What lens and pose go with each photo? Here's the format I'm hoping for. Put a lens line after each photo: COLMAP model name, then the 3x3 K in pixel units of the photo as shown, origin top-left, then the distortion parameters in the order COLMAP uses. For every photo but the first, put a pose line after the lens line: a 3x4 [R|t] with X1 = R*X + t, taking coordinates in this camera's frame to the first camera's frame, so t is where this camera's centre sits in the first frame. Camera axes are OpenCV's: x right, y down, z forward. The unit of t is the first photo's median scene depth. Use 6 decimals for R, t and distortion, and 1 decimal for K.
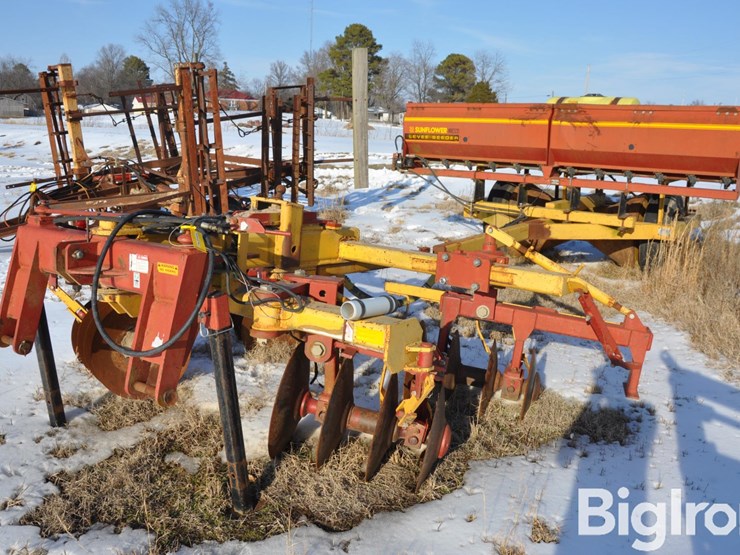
lens RADIAL K [[713.6, 0, 370.0], [0, 713.6, 277.5], [0, 0, 1]] dist [-0.118831, 0.152639]
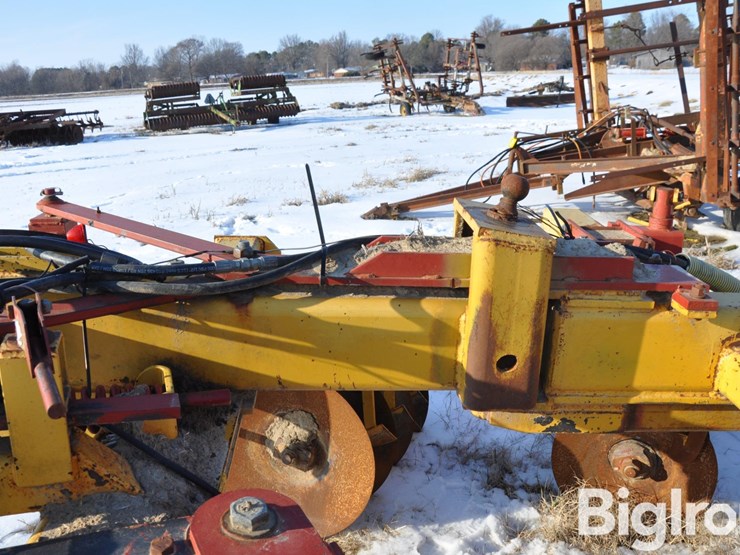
lens RADIAL K [[686.7, 0, 365.0], [0, 686.7, 275.1], [0, 0, 1]] dist [-0.136083, 0.144723]
pose [[0.626154, 0.169530, -0.761045, 0.048381], [-0.112870, 0.985503, 0.126666, -0.058588], [0.771486, 0.006586, 0.636212, 0.370031]]
